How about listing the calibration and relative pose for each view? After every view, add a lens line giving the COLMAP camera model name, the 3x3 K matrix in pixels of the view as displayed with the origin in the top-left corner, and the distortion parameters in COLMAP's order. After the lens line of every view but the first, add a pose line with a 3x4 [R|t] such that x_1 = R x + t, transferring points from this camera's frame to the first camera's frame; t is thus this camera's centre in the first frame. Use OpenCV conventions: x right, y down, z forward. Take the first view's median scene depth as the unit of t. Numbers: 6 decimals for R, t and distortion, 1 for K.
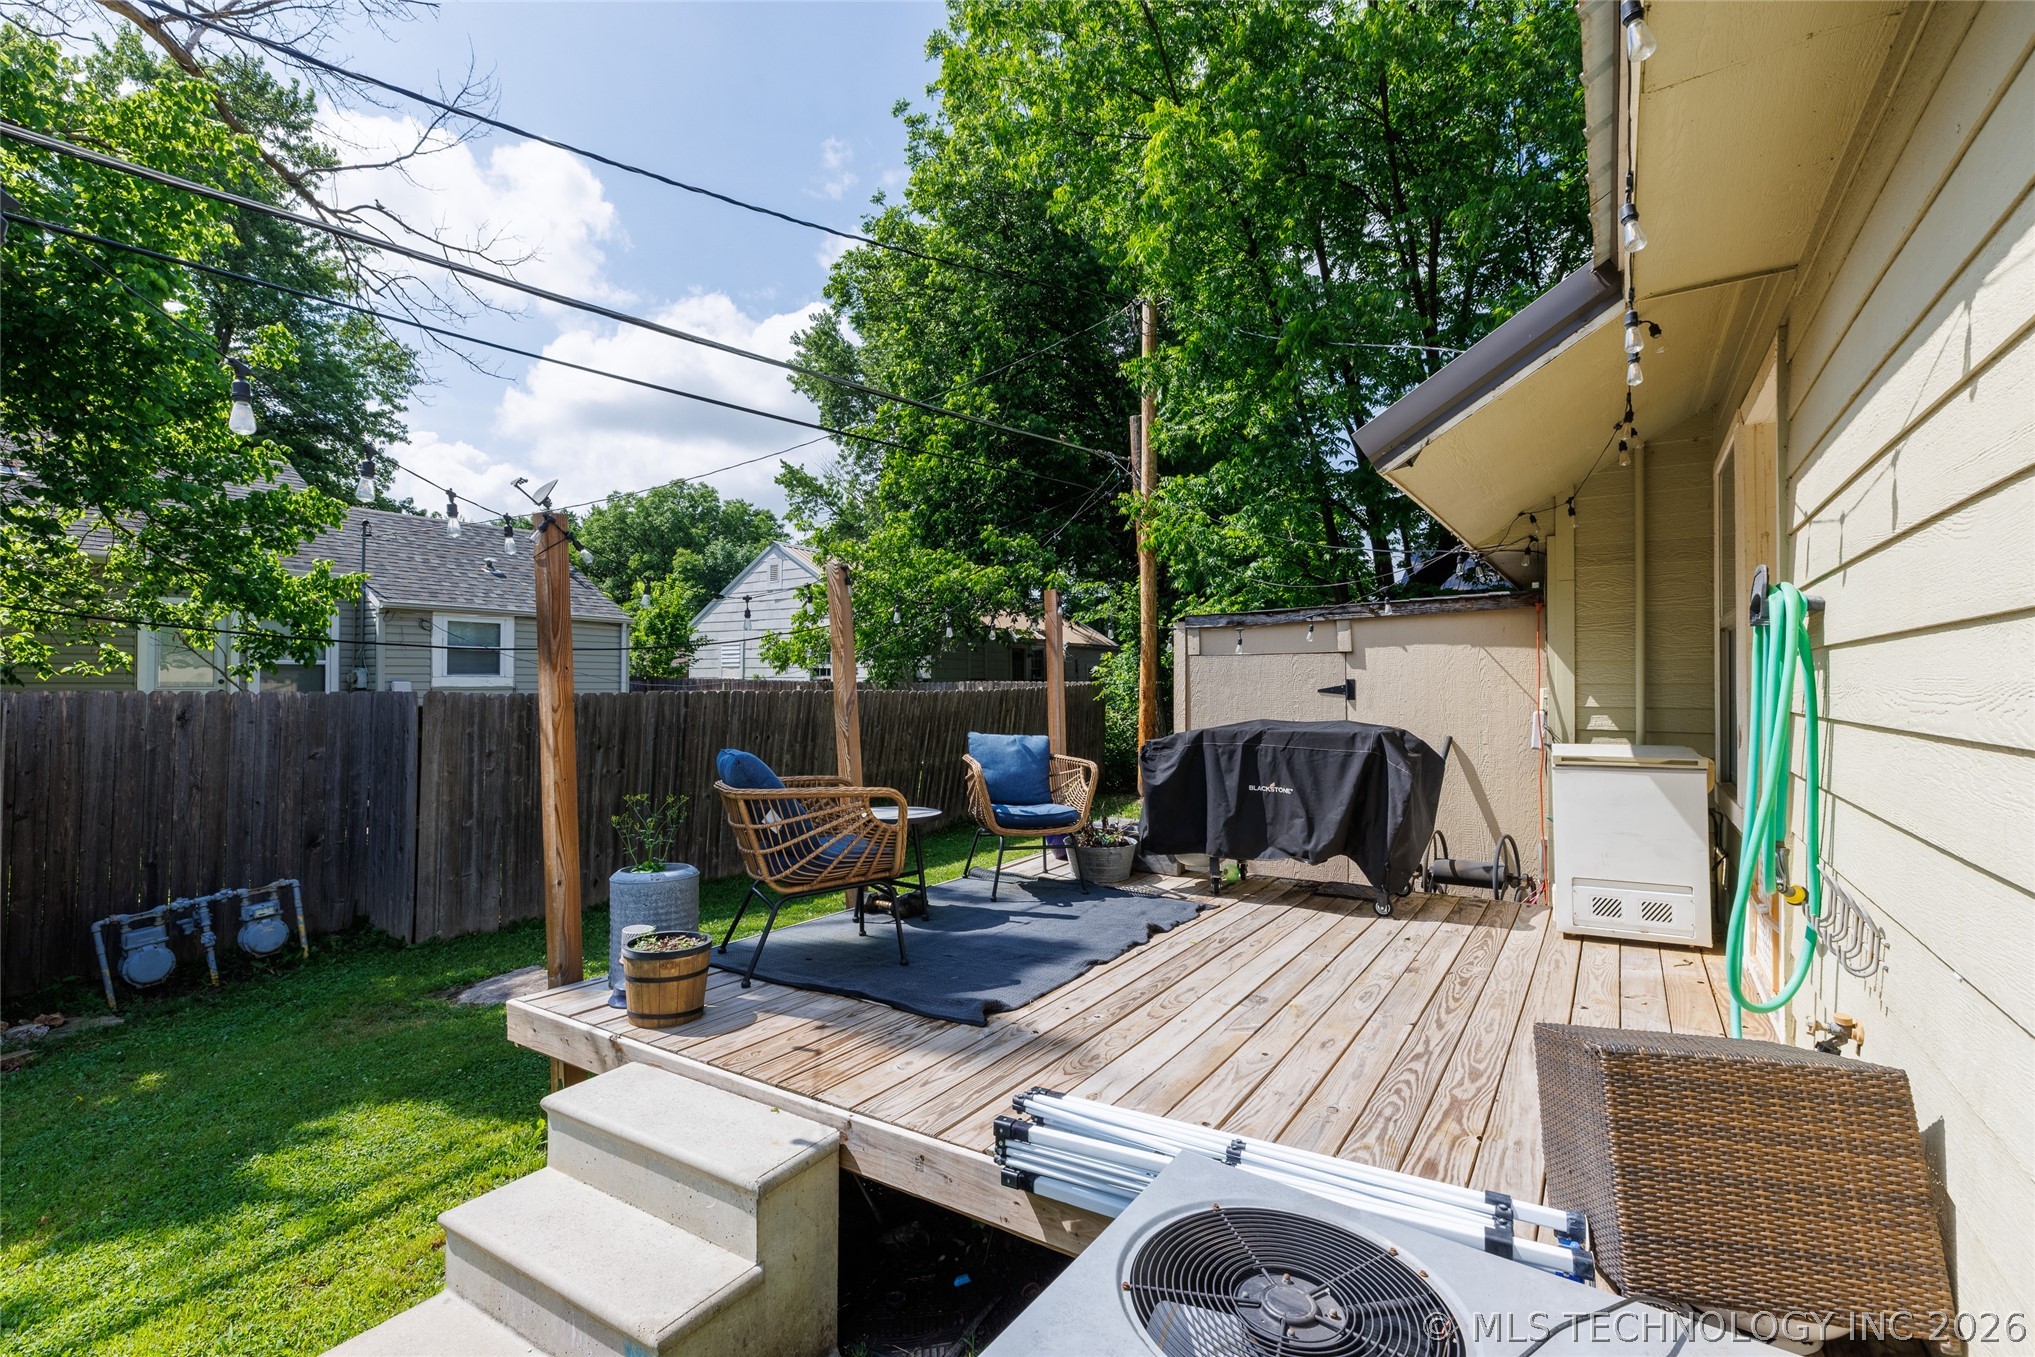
lens RADIAL K [[954.6, 0, 1025.7], [0, 954.6, 682.1], [0, 0, 1]] dist [0.003743, -0.000232]
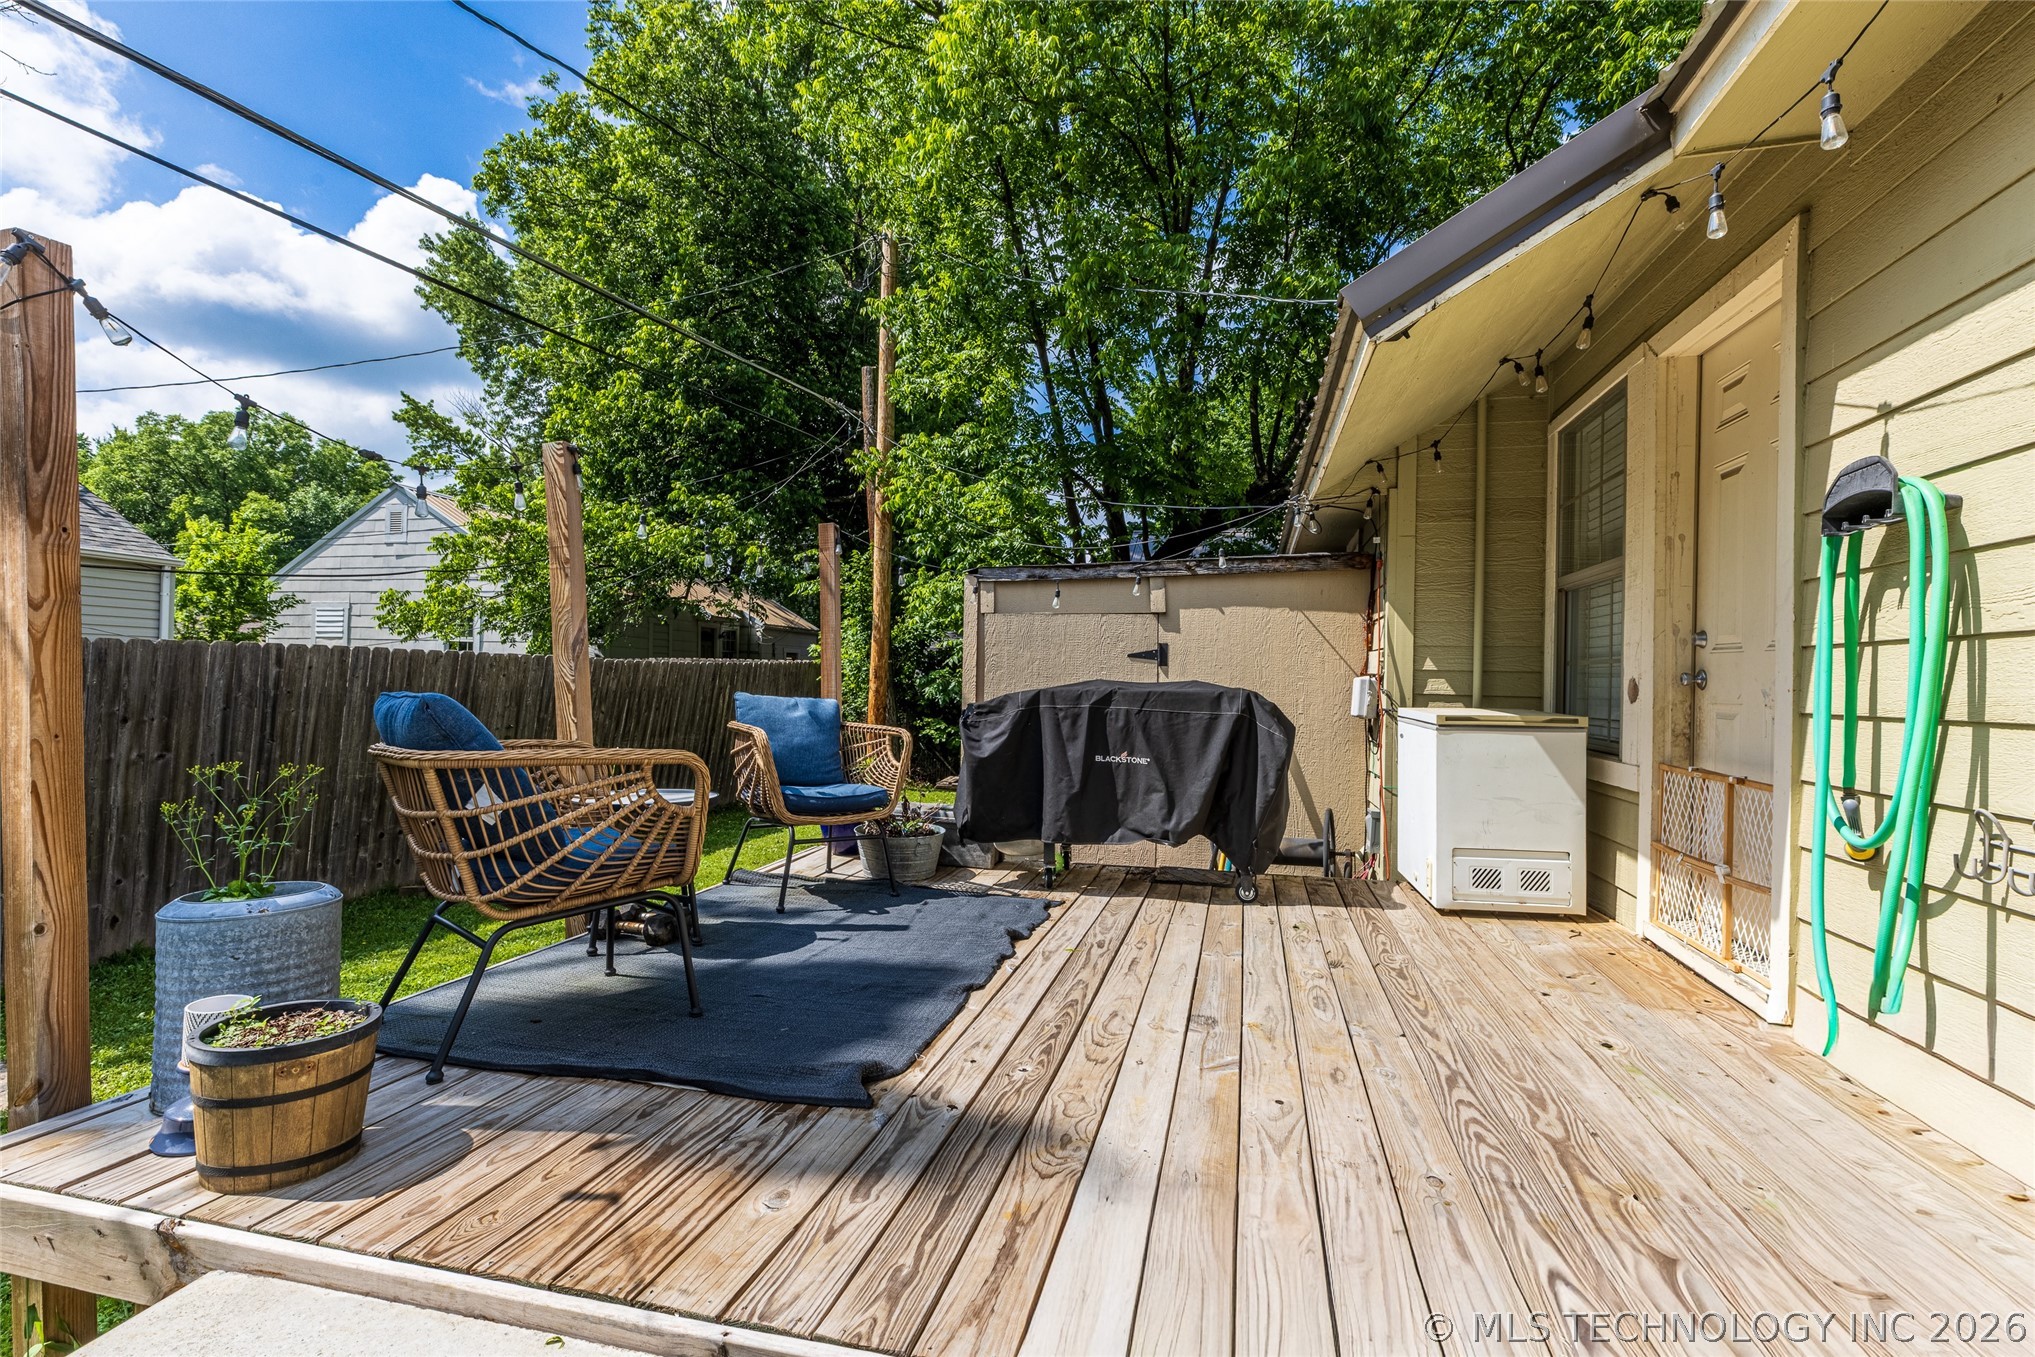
lens RADIAL K [[954.6, 0, 1009.8], [0, 954.6, 681.8], [0, 0, 1]] dist [0.003743, -0.000232]
pose [[0.945916, 0.017228, 0.323954, -0.109641], [-0.017511, 0.999845, -0.002040, 0.046281], [-0.323939, -0.003743, 0.946071, 0.231382]]
